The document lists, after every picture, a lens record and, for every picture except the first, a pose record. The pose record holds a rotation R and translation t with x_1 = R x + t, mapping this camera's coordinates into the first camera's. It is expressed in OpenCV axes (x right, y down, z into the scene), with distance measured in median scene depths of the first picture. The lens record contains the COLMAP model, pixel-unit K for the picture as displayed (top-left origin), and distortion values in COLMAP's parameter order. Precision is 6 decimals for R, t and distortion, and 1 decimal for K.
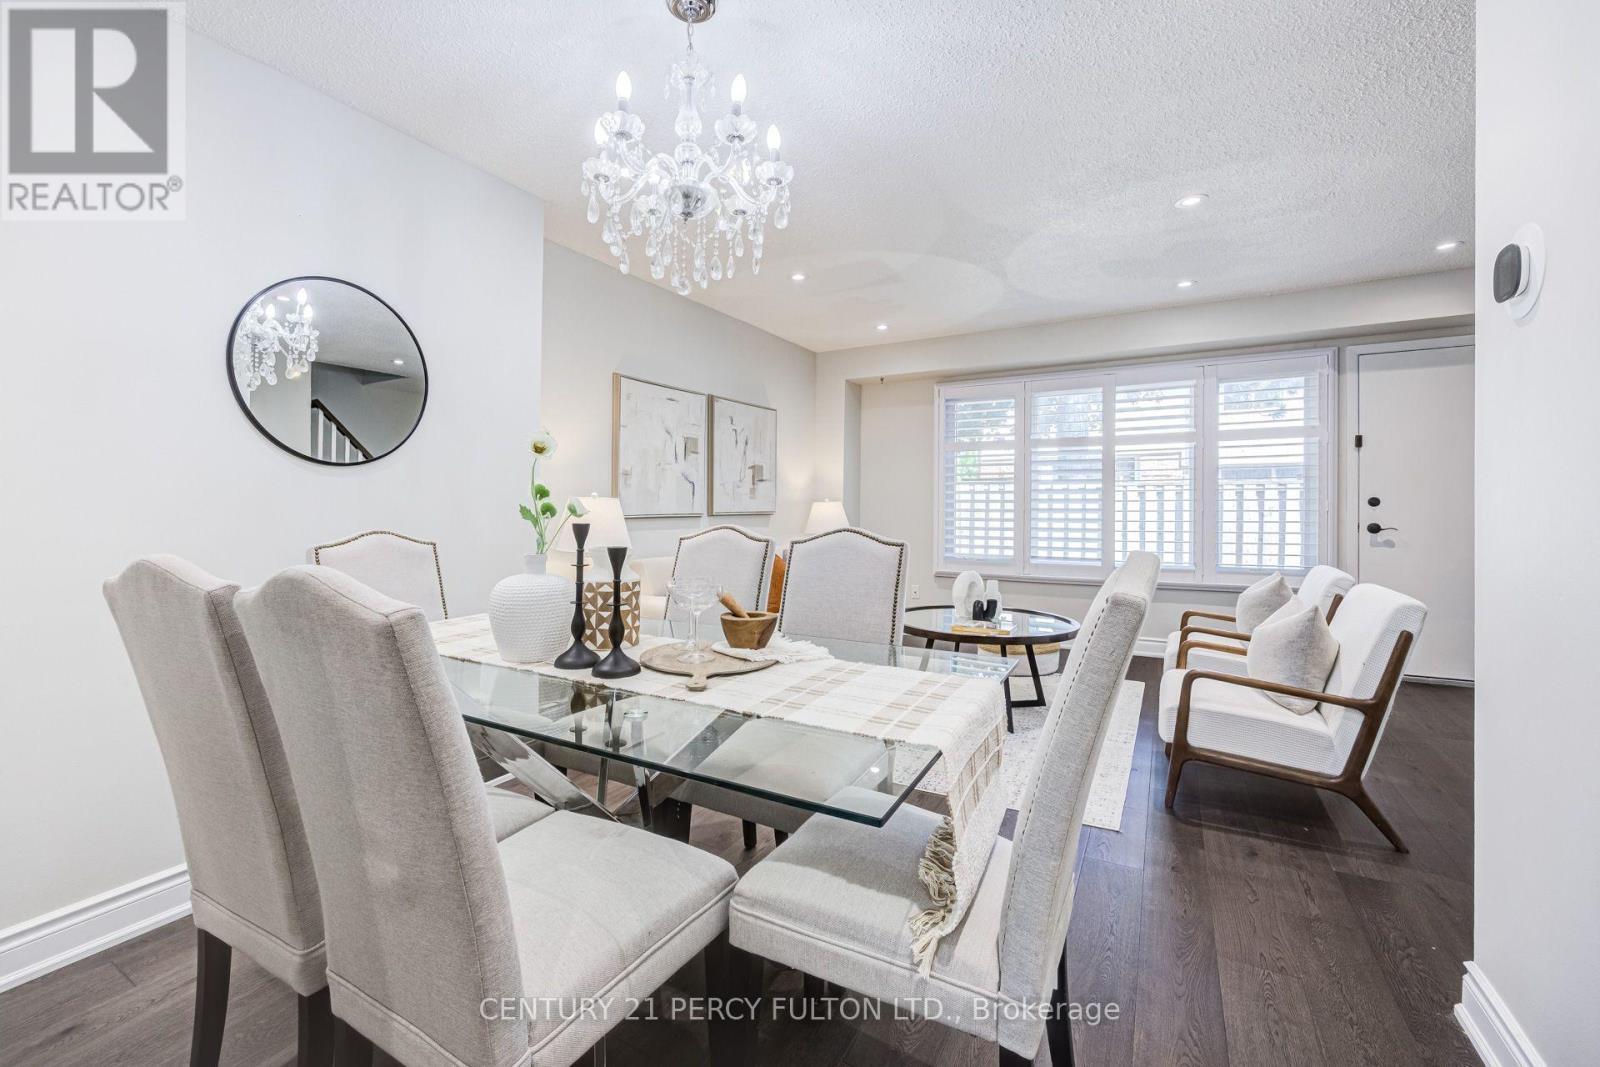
lens RADIAL K [[626.9, 0, 836.5], [0, 626.9, 507.2], [0, 0, 1]] dist [-0.018597, 0.001834]
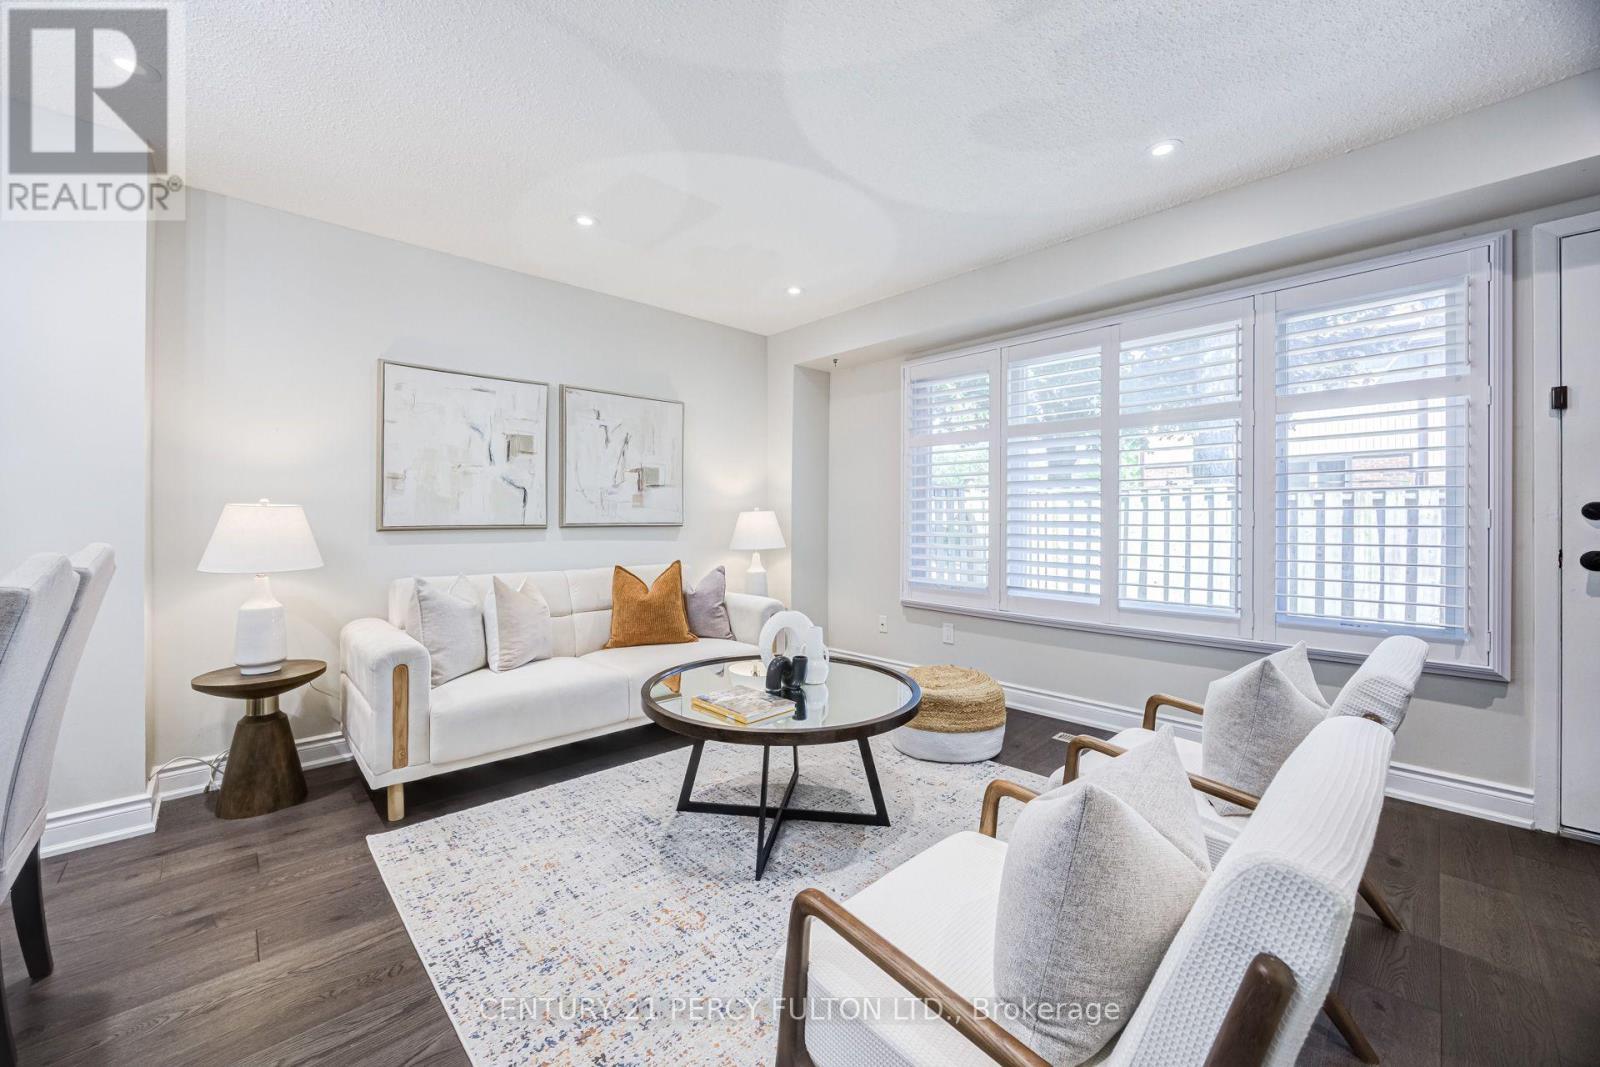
lens RADIAL K [[626.9, 0, 787.9], [0, 626.9, 512.0], [0, 0, 1]] dist [-0.018597, 0.001834]
pose [[0.952953, 0.001866, -0.303111, 0.332762], [-0.004937, 0.999944, -0.009367, -0.000202], [0.303076, 0.010423, 0.952909, 0.268114]]
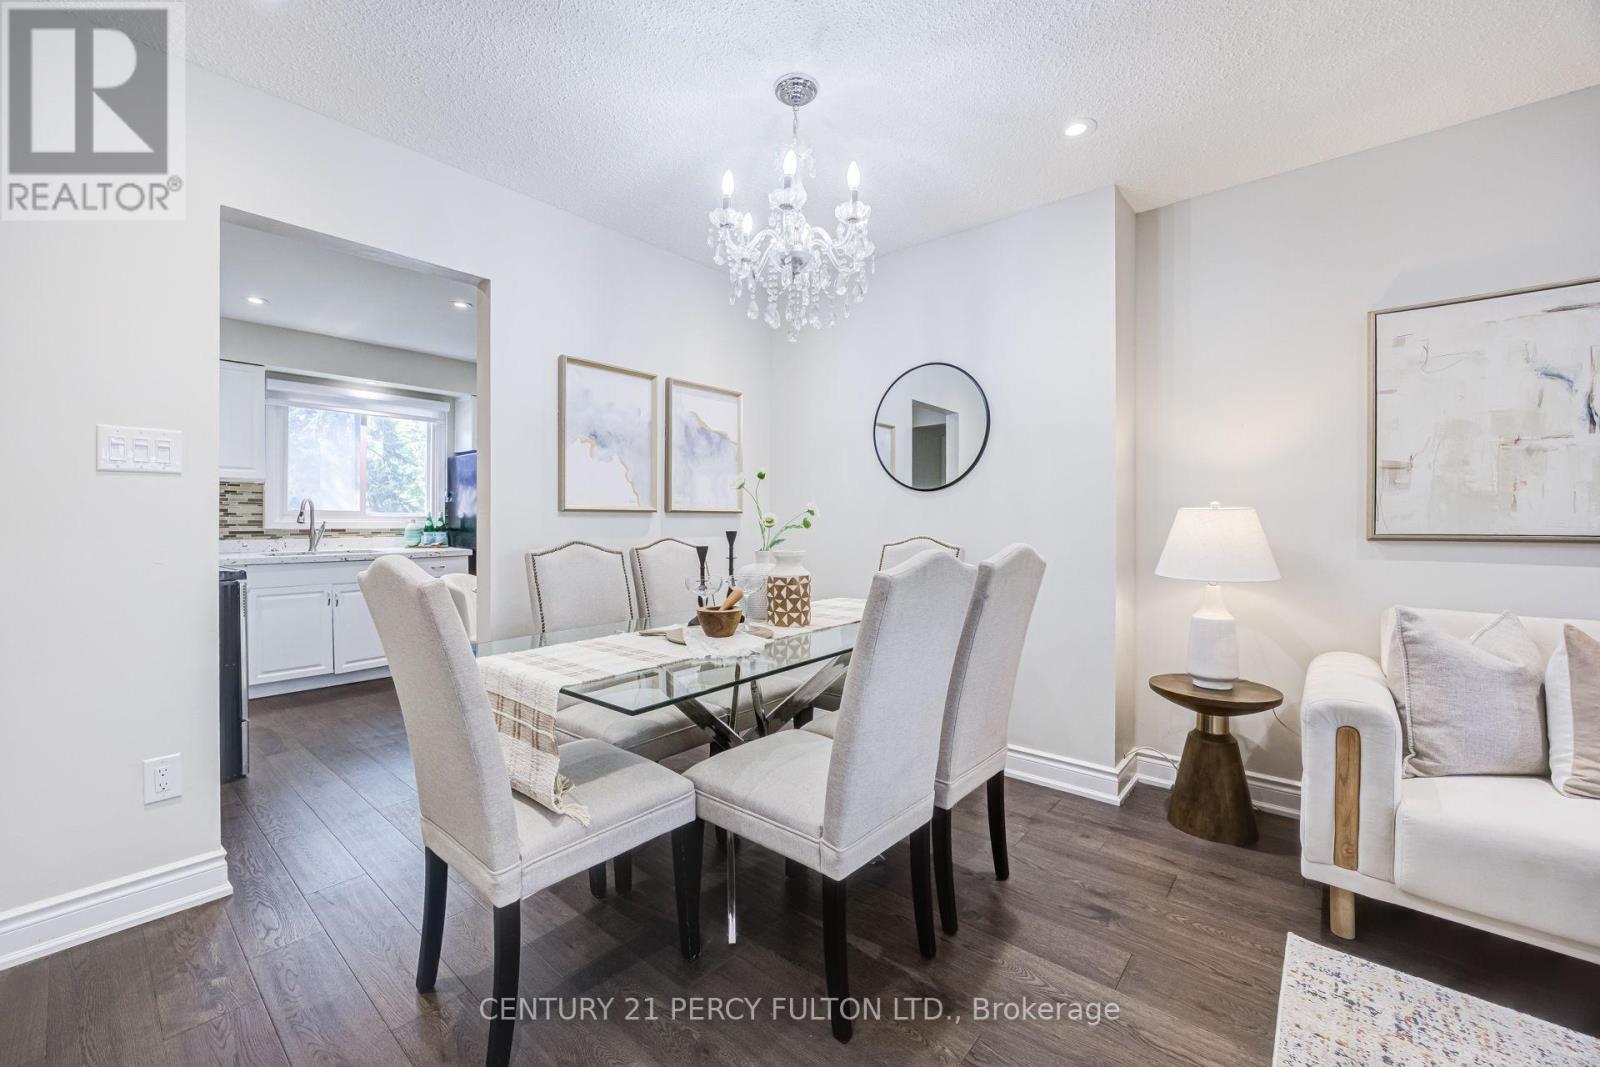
lens RADIAL K [[626.9, 0, 778.9], [0, 626.9, 527.7], [0, 0, 1]] dist [-0.018597, 0.001834]
pose [[-0.209590, 0.007117, -0.977763, 0.298721], [-0.007857, 0.999929, 0.008962, 0.005165], [0.977758, 0.009560, -0.209519, 0.408157]]
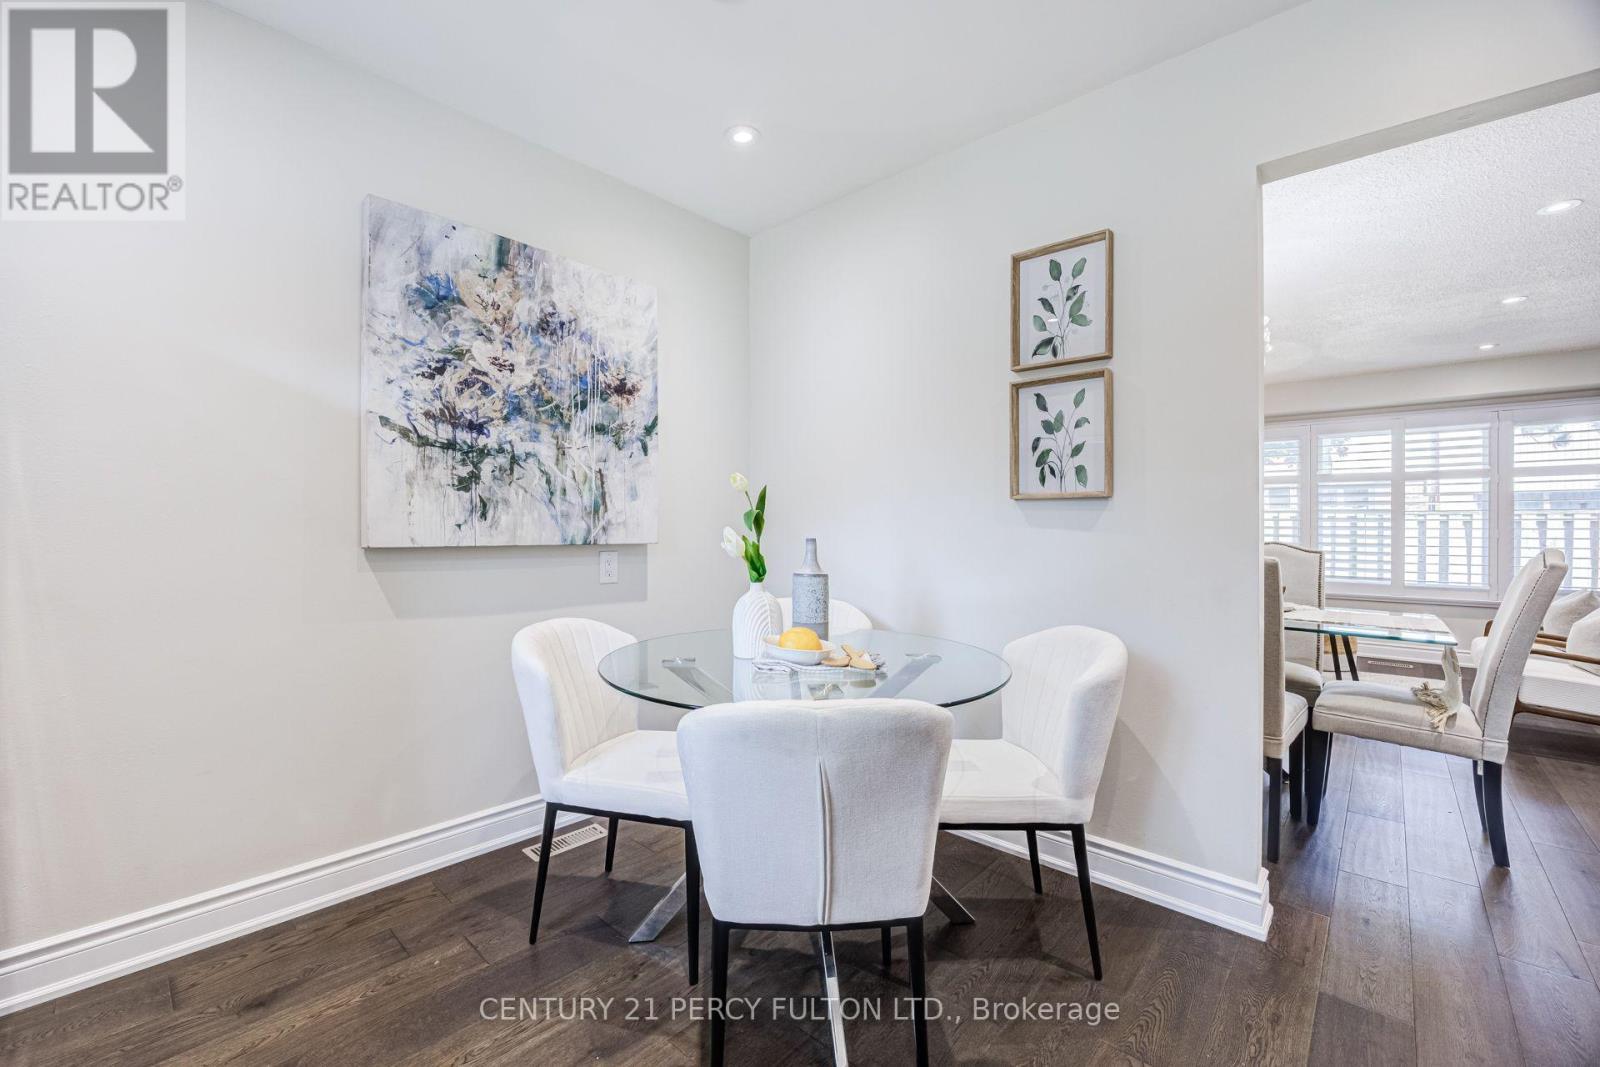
lens RADIAL K [[659.8, 0, 807.5], [0, 659.8, 522.5], [0, 0, 1]] dist [-0.018347, -0.000089]
pose [[0.973937, 0.012116, -0.226494, -0.370866], [-0.015256, 0.999810, -0.012118, 0.010383], [0.226304, 0.015257, 0.973937, -0.431771]]
